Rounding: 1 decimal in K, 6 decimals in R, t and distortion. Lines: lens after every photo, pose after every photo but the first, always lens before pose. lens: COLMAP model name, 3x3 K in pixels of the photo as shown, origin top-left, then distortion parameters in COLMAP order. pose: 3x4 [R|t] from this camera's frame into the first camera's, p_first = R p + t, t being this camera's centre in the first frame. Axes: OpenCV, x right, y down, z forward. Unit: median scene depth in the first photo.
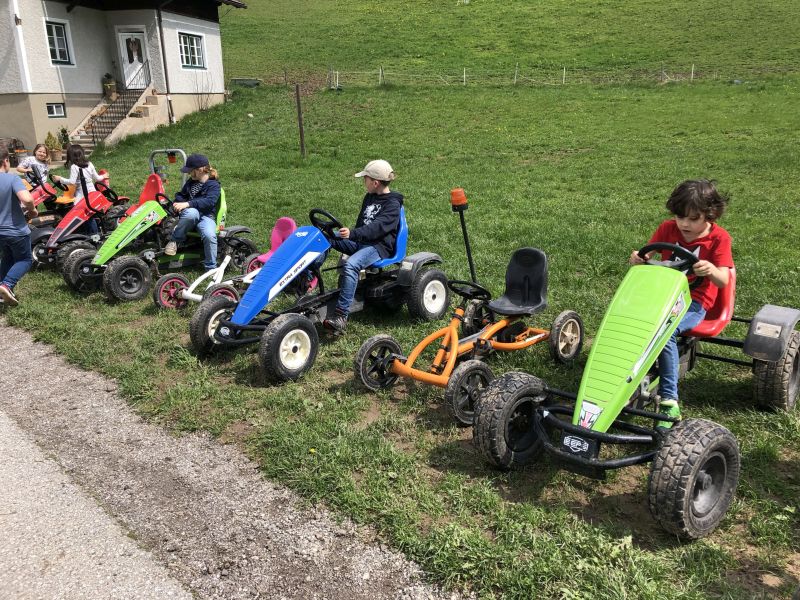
lens RADIAL K [[658.0, 0, 404.6], [0, 658.0, 292.2], [0, 0, 1]] dist [0.022234, -0.028853]
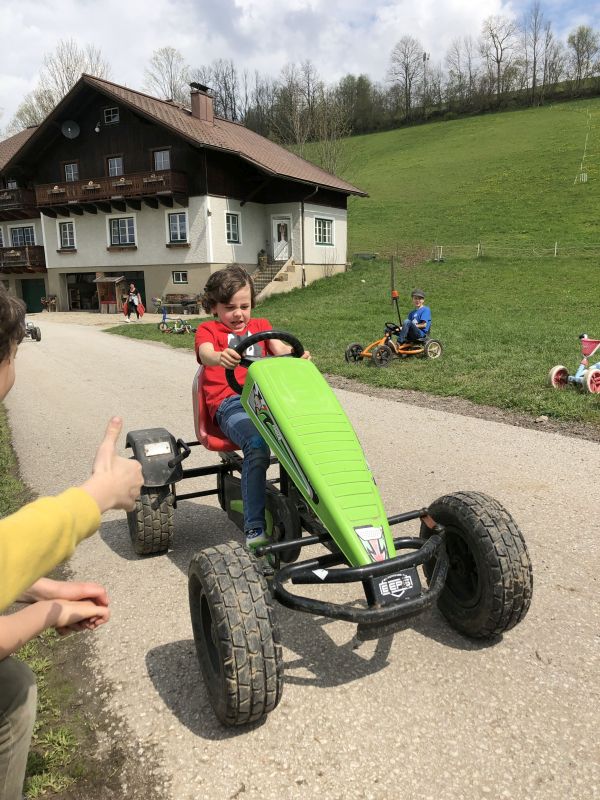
lens RADIAL K [[658.0, 0, 306.5], [0, 658.0, 403.8], [0, 0, 1]] dist [0.022234, -0.028853]
pose [[0.945988, 0.069509, -0.316662, 0.081955], [-0.097278, 0.992597, -0.072726, 0.069731], [0.309263, 0.099602, 0.945746, -0.208487]]
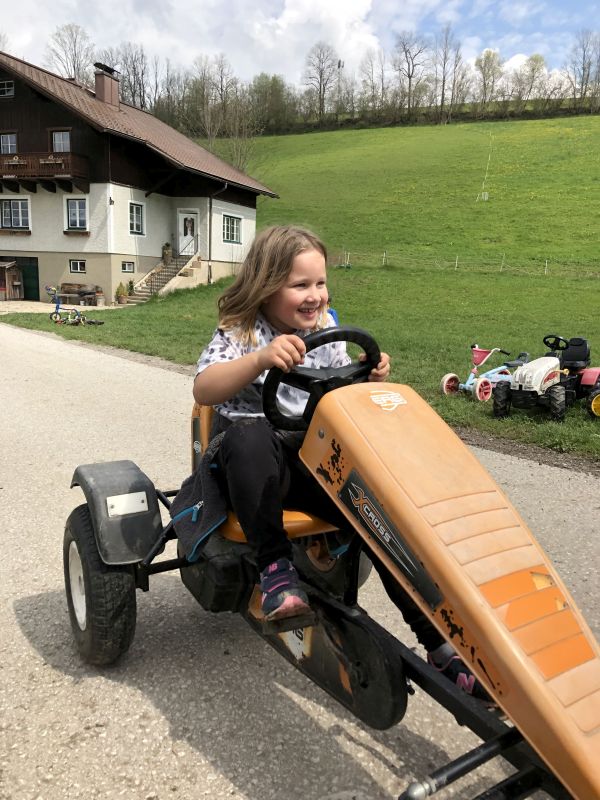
lens RADIAL K [[658.0, 0, 311.9], [0, 658.0, 410.3], [0, 0, 1]] dist [0.022234, -0.028853]
pose [[0.979848, 0.100832, -0.172425, 0.088583], [-0.116188, 0.989886, -0.081396, 0.069373], [0.162474, 0.099790, 0.981654, -0.200518]]
